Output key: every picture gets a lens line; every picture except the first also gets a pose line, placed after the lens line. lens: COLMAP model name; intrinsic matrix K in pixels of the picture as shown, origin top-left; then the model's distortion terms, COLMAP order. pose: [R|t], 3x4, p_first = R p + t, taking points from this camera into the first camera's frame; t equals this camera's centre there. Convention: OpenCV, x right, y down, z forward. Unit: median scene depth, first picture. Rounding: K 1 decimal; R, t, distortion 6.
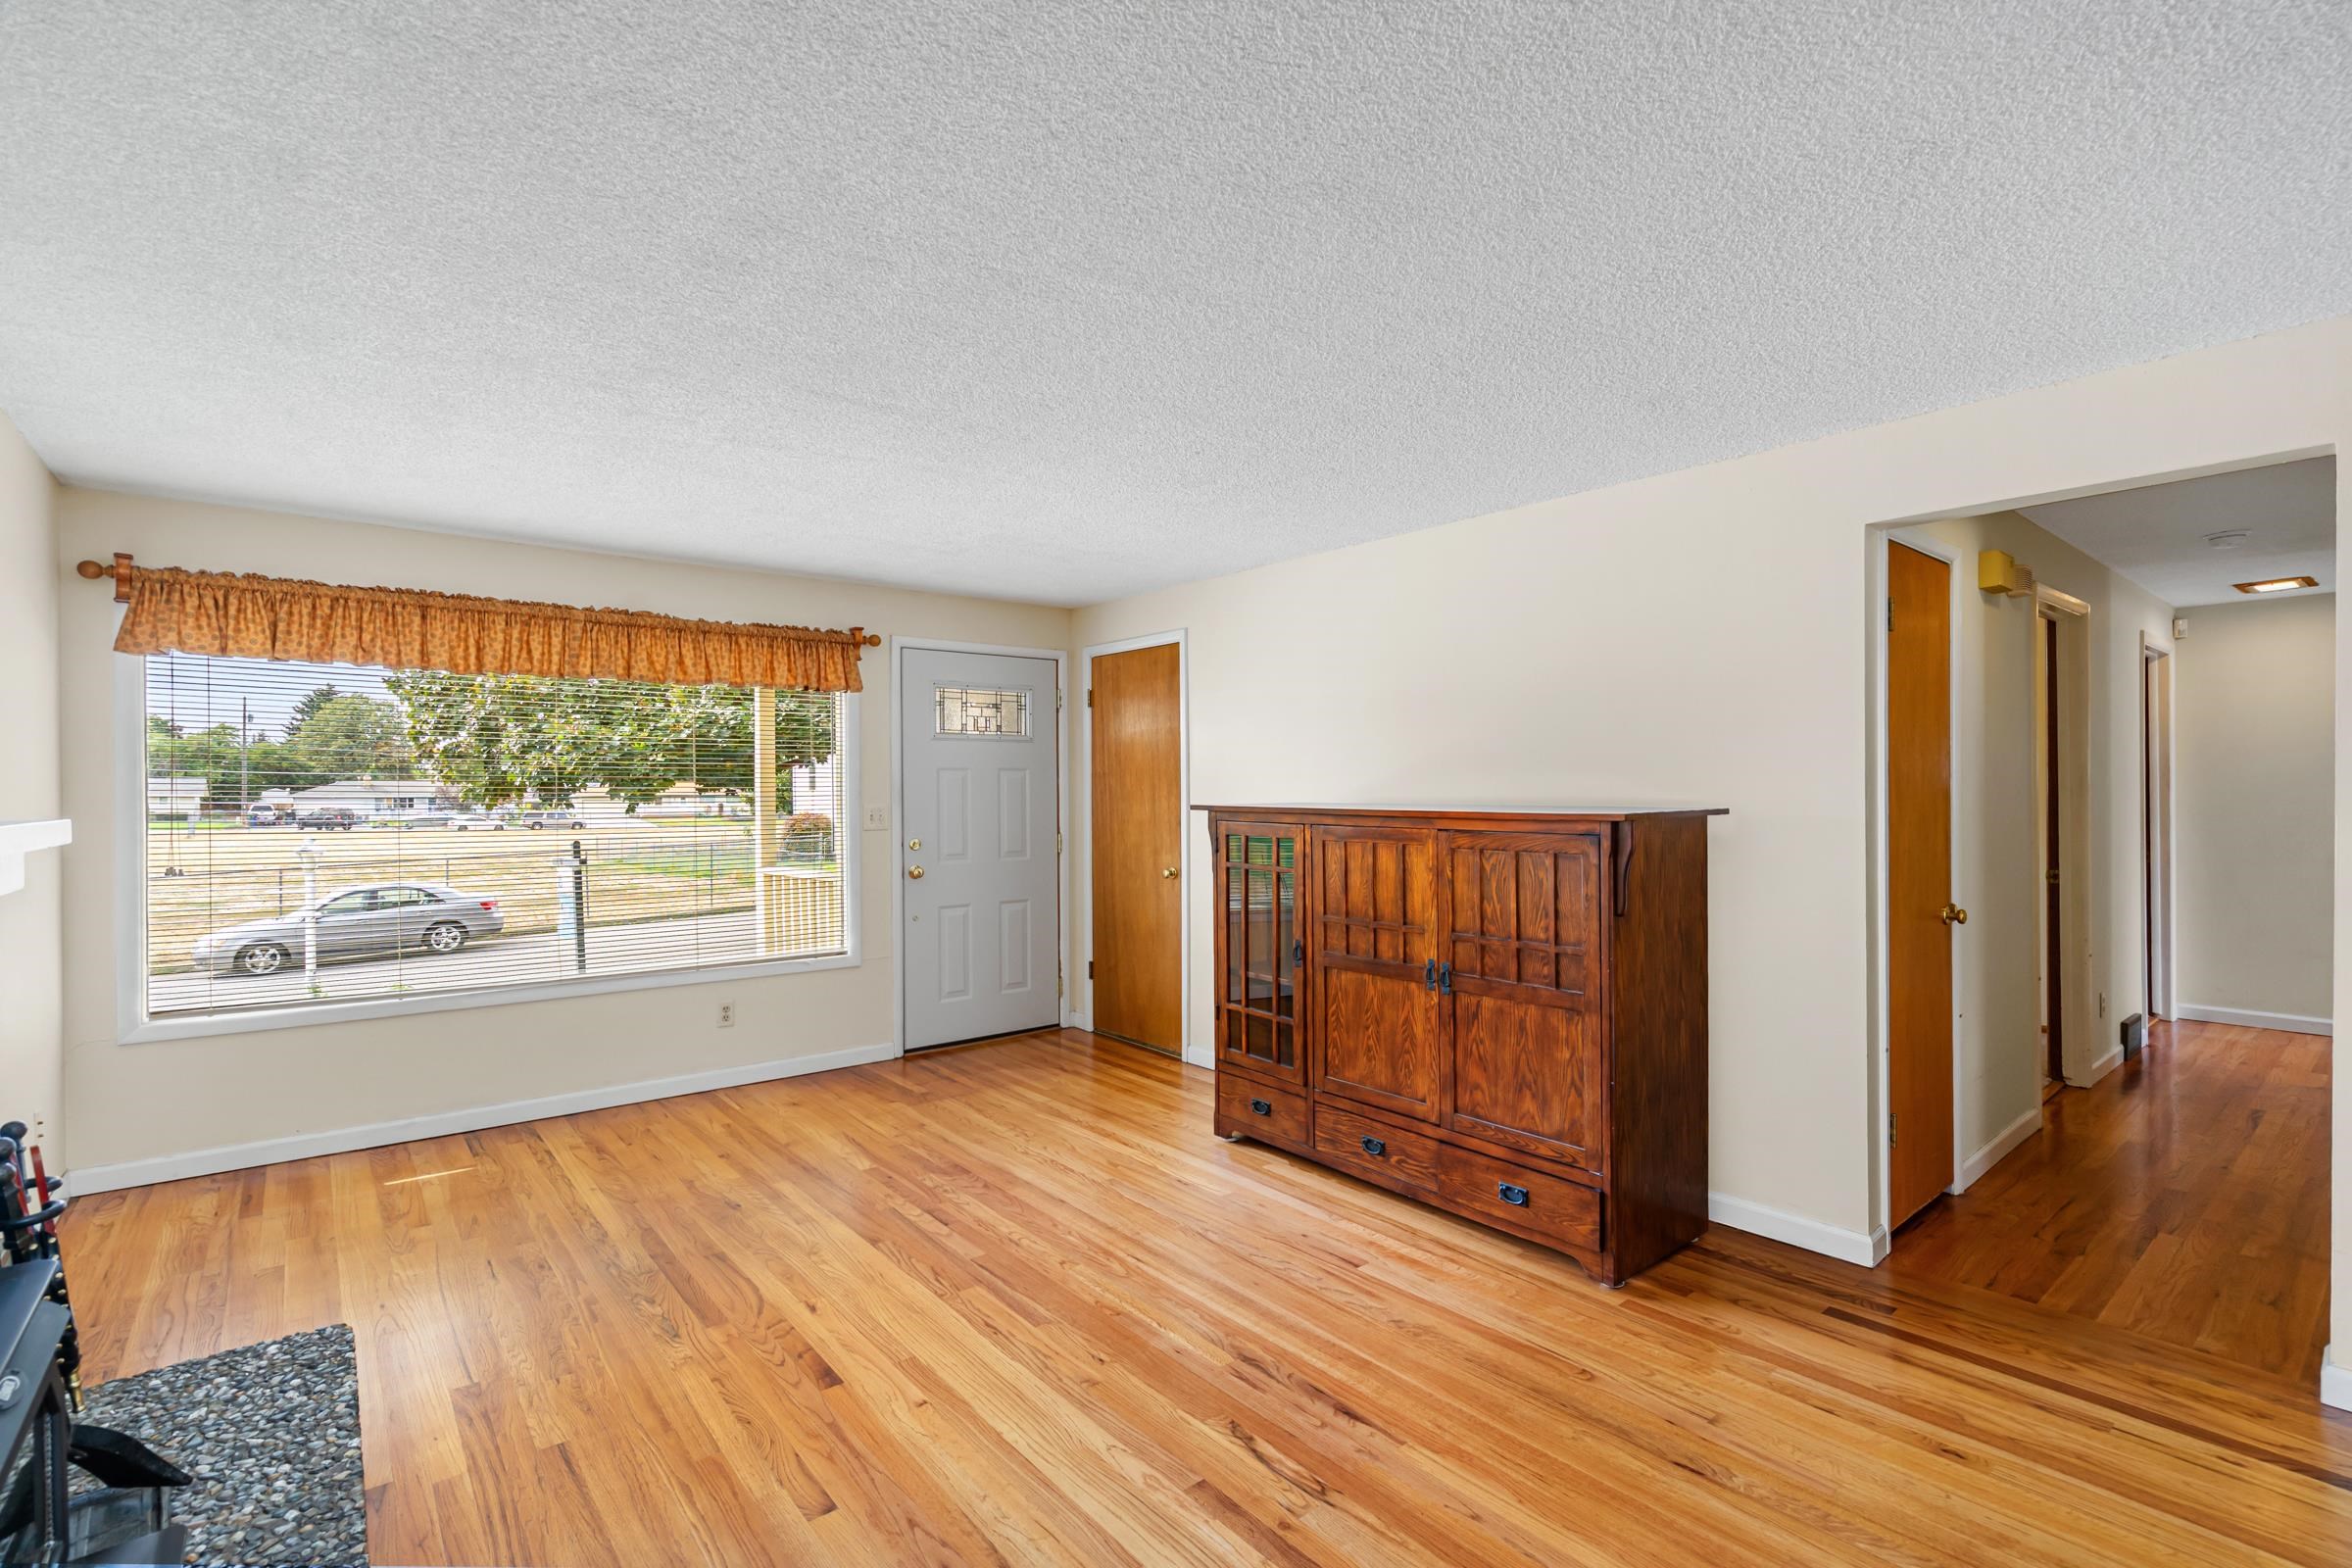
lens RADIAL K [[1066.4, 0, 1183.5], [0, 1066.4, 793.2], [0, 0, 1]] dist [-0.004618, 0.001294]
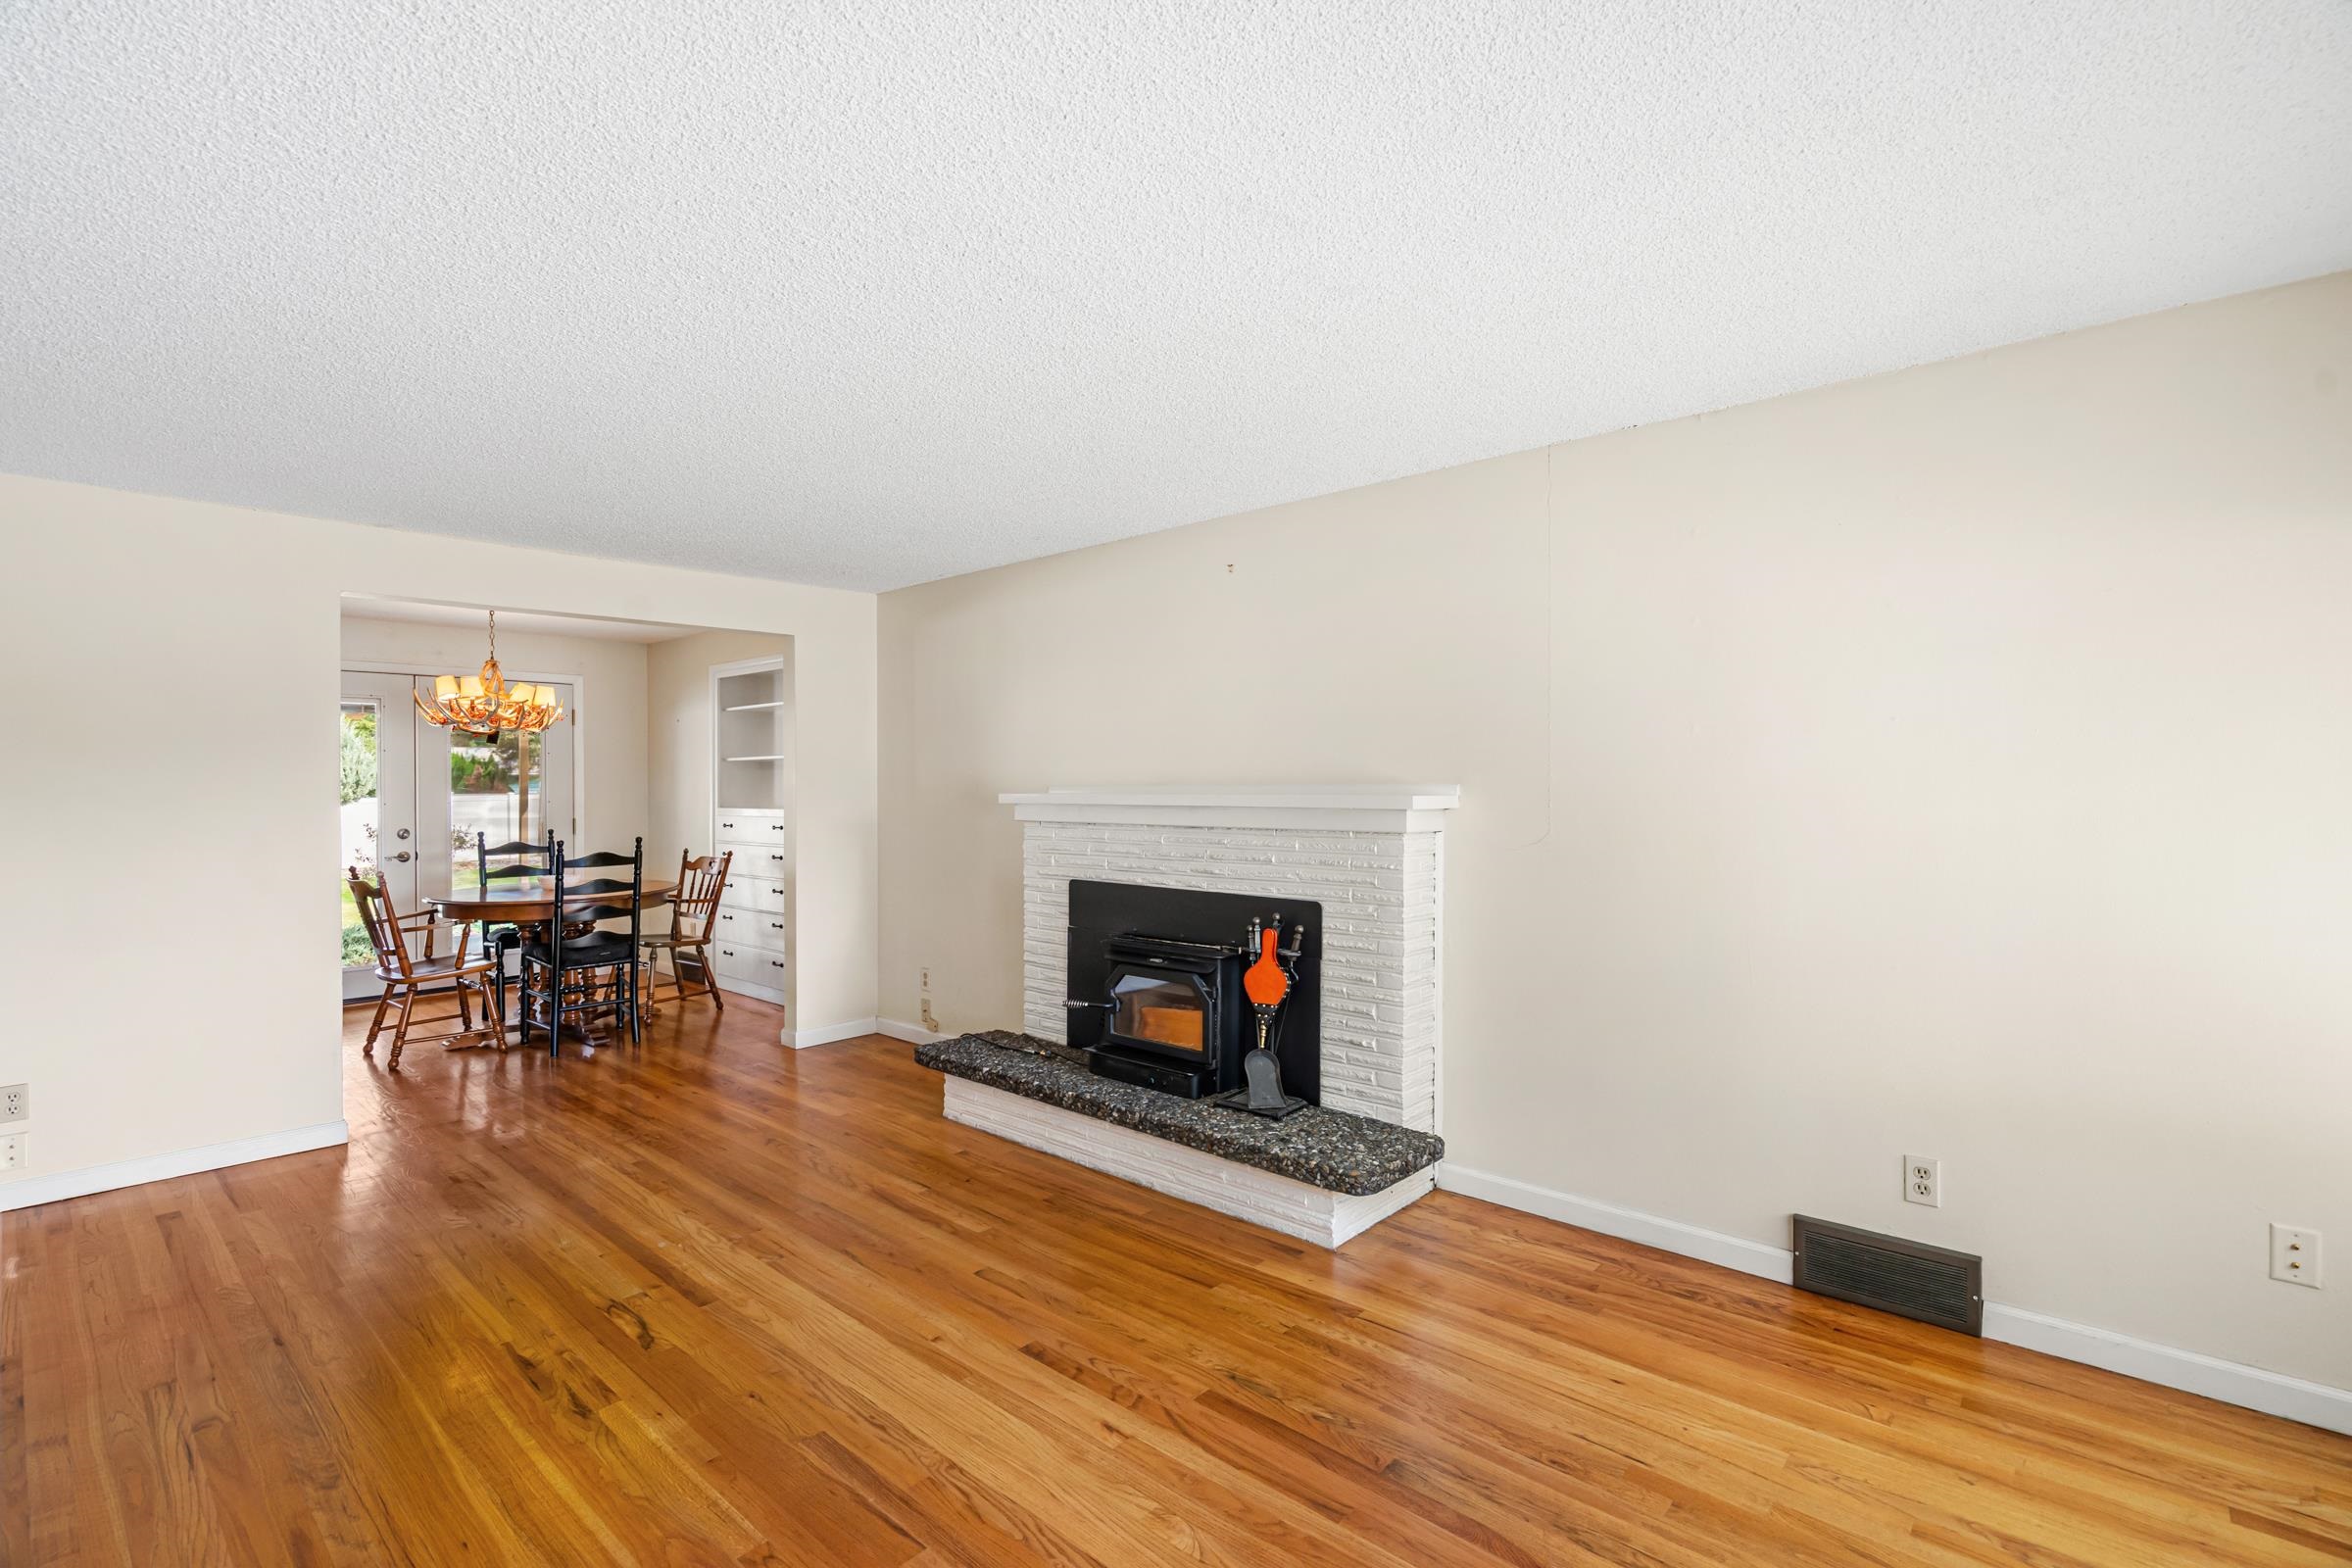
lens RADIAL K [[1066.4, 0, 1190.9], [0, 1066.4, 781.7], [0, 0, 1]] dist [-0.004618, 0.001294]
pose [[-0.987396, 0.007397, -0.158094, -0.326706], [0.007577, 0.999971, -0.000536, -0.002380], [0.158085, -0.001727, -0.987424, 2.067688]]
